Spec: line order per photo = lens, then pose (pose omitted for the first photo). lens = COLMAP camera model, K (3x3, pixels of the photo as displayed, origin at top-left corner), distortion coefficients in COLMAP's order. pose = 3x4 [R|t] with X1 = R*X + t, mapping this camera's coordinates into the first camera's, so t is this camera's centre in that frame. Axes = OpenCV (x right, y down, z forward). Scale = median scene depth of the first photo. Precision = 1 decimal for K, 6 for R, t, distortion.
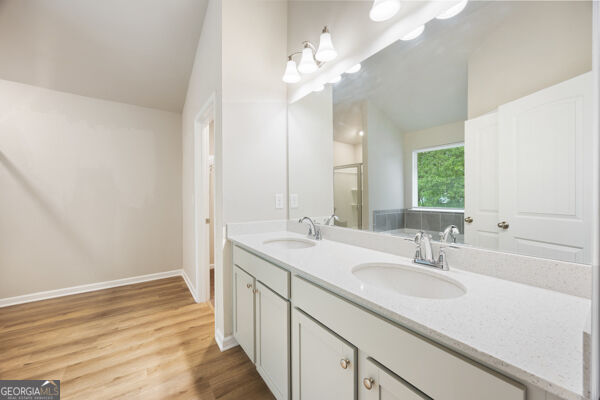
lens RADIAL K [[231.0, 0, 300.0], [0, 231.0, 200.0], [0, 0, 1]] dist [-0.001649, -0.000191]
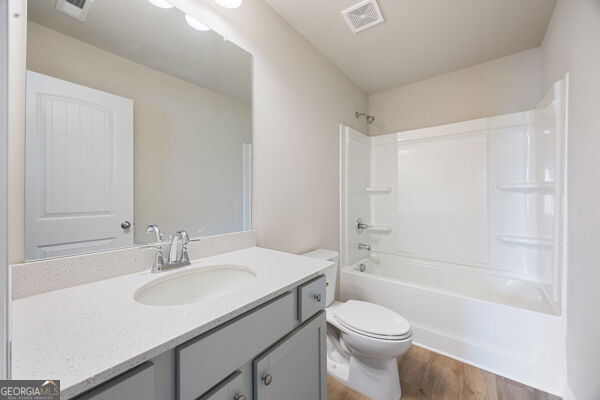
lens RADIAL K [[231.0, 0, 300.0], [0, 231.0, 200.0], [0, 0, 1]] dist [-0.001649, -0.000191]
pose [[-0.287772, -0.009160, 0.957655, -0.725508], [0.005476, 0.999922, 0.011210, -0.003720], [-0.957683, 0.008470, -0.287699, 1.109609]]
